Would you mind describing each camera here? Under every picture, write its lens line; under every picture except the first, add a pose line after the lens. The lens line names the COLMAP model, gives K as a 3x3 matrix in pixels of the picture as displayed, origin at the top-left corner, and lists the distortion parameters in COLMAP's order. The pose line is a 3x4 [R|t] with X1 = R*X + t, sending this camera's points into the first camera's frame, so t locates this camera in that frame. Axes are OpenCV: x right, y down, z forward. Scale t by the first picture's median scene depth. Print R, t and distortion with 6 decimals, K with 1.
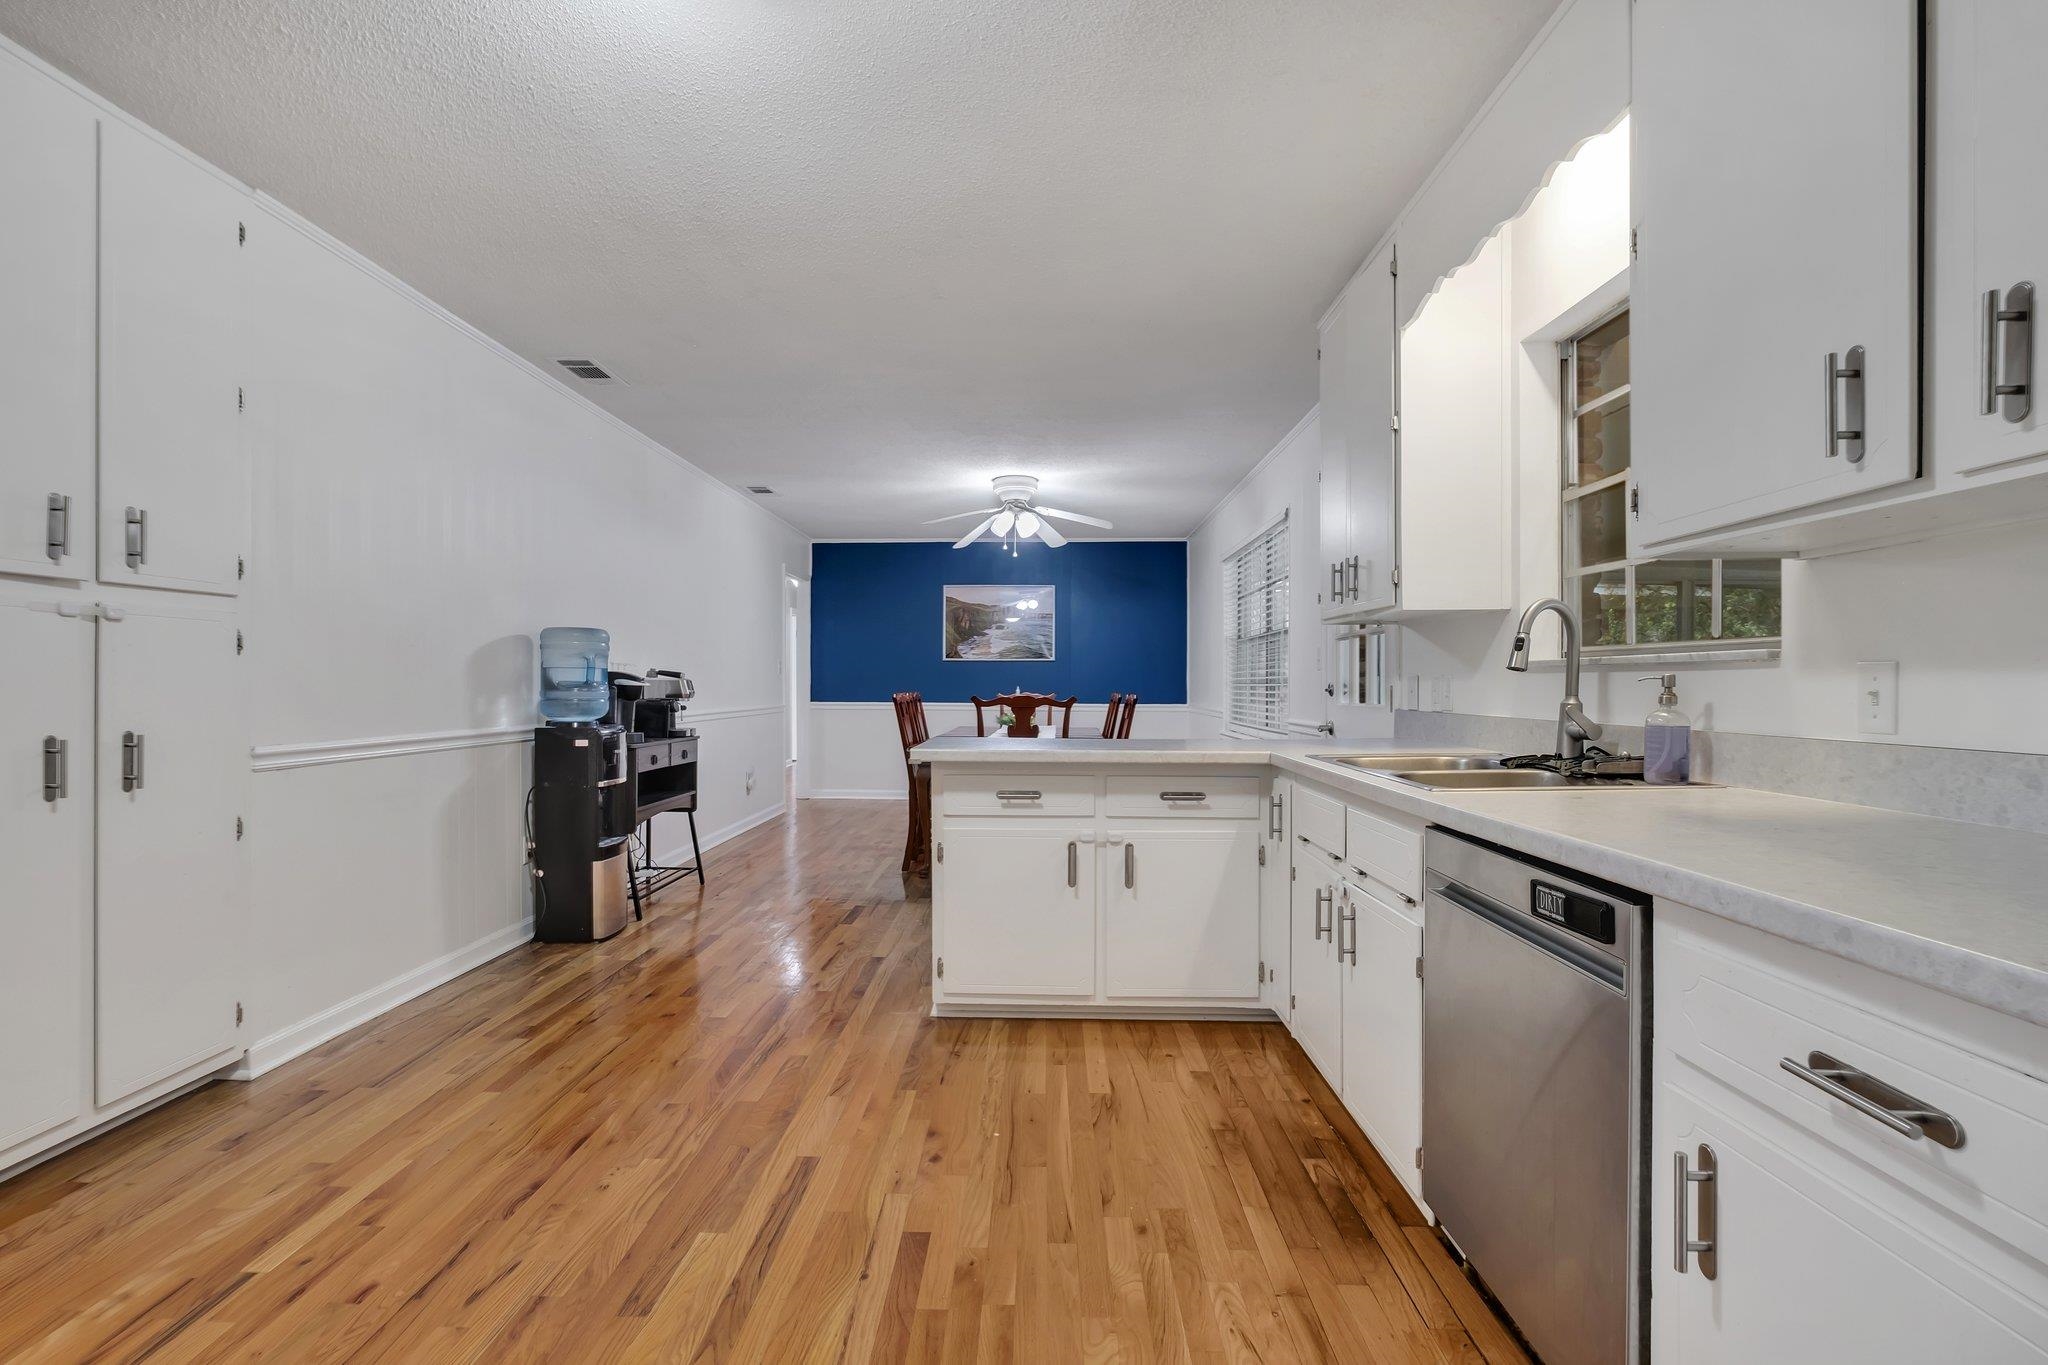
lens RADIAL K [[932.3, 0, 1025.8], [0, 932.3, 684.2], [0, 0, 1]] dist [-0.005472, 0.000188]
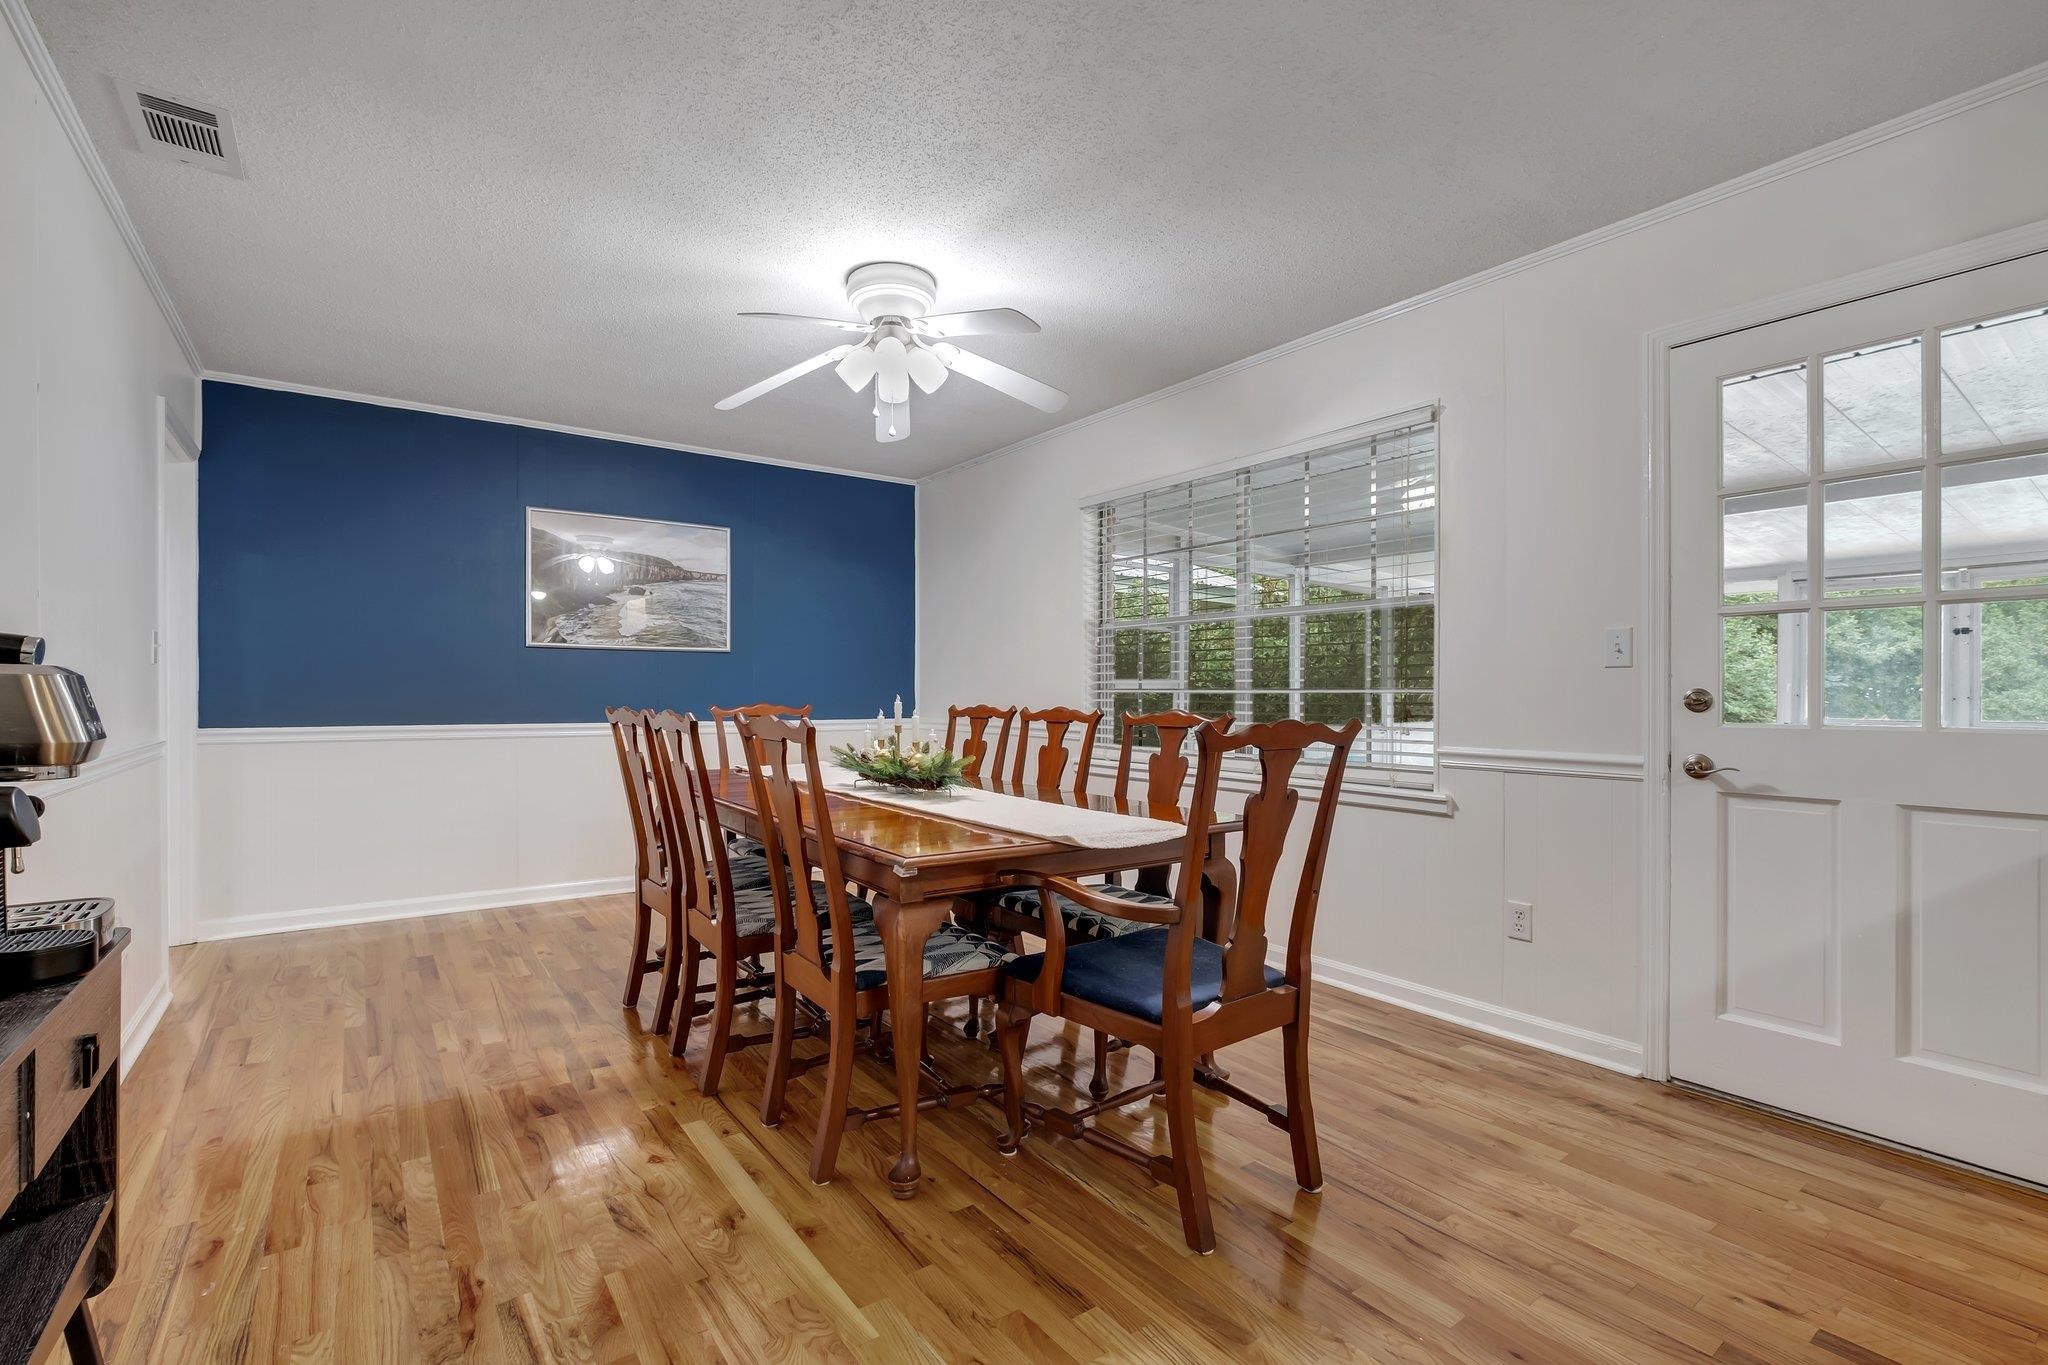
lens RADIAL K [[932.3, 0, 1025.8], [0, 932.3, 686.5], [0, 0, 1]] dist [-0.005472, 0.000188]
pose [[0.800013, 0.000896, 0.599982, -0.583141], [0.000866, 0.999996, -0.002648, -0.002368], [-0.599982, 0.002638, 0.800009, 1.305266]]
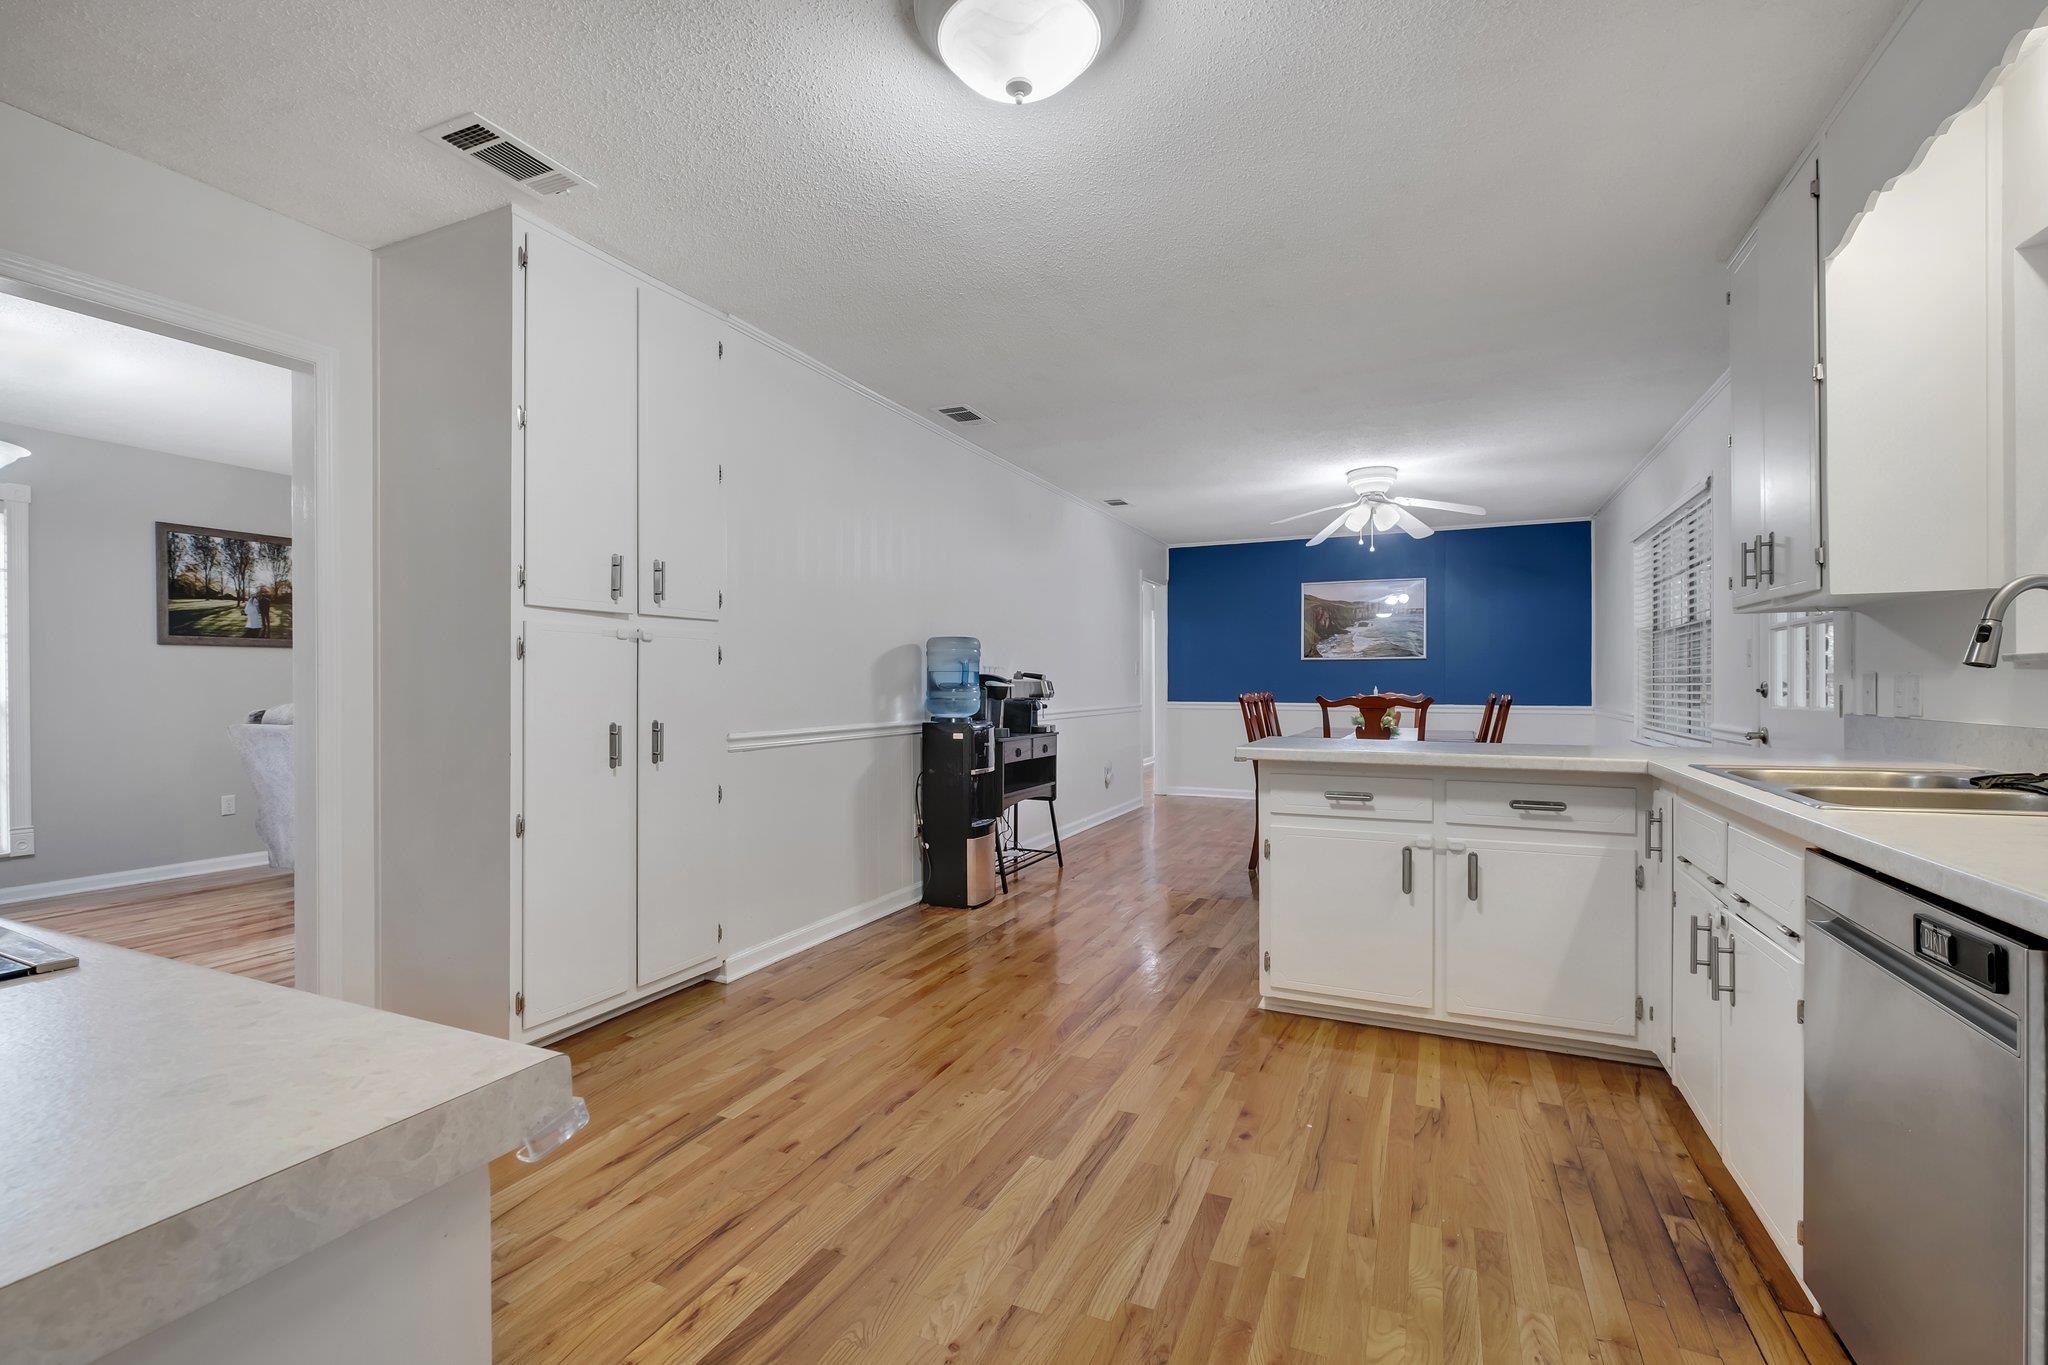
lens RADIAL K [[932.3, 0, 1013.3], [0, 932.3, 680.0], [0, 0, 1]] dist [-0.005472, 0.000188]
pose [[0.917799, -0.004581, -0.397018, 0.072306], [0.002944, 0.999984, -0.004733, -0.001454], [0.397034, 0.003175, 0.917798, -0.062917]]
